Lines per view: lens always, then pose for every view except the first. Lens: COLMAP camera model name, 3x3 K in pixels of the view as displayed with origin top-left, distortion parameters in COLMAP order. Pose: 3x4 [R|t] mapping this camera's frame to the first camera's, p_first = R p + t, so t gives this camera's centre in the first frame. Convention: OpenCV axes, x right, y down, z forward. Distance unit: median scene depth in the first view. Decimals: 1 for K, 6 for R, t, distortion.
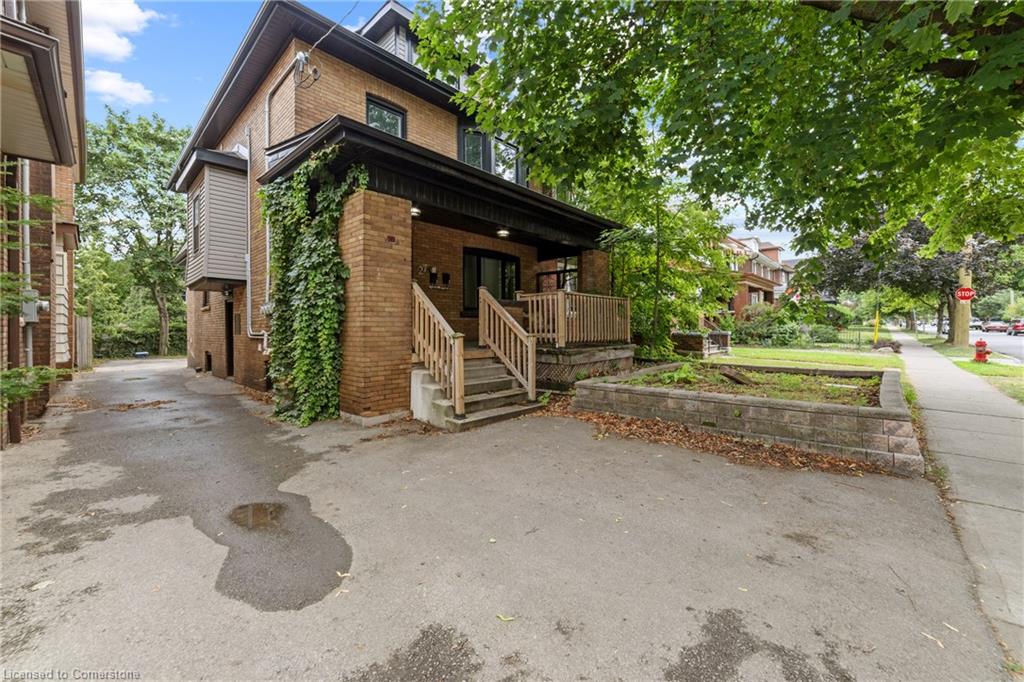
lens RADIAL K [[397.6, 0, 514.6], [0, 397.6, 331.6], [0, 0, 1]] dist [-0.007914, 0.000726]
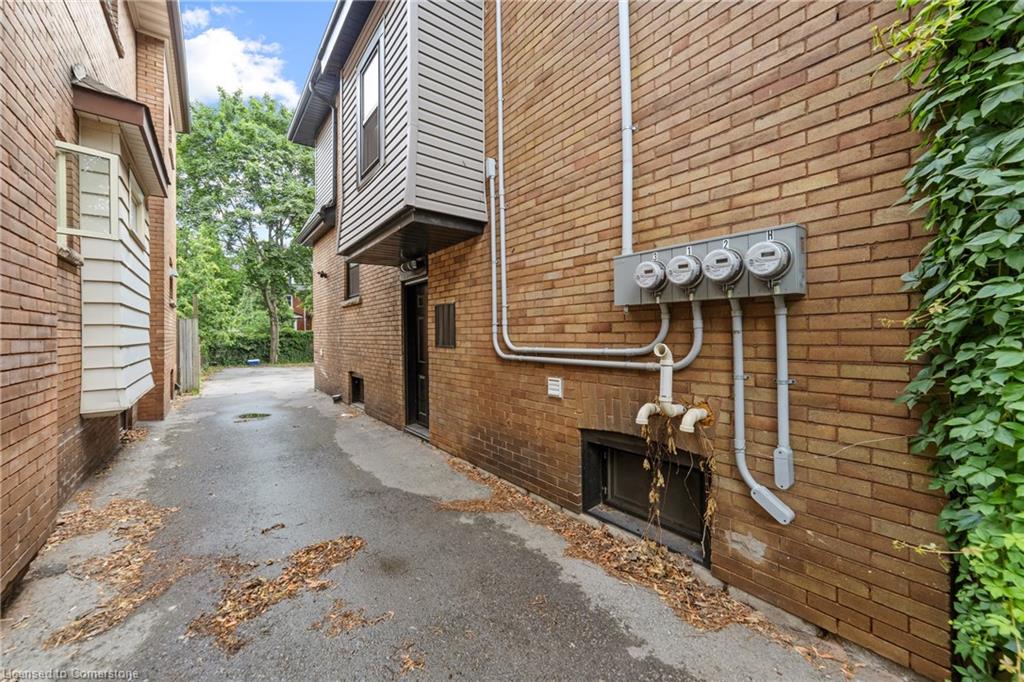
lens RADIAL K [[397.6, 0, 507.8], [0, 397.6, 338.2], [0, 0, 1]] dist [-0.007914, 0.000726]
pose [[0.983755, 0.001174, -0.179515, -0.228007], [-0.000440, 0.999991, 0.004129, -0.002602], [0.179518, -0.003983, 0.983747, 0.230729]]
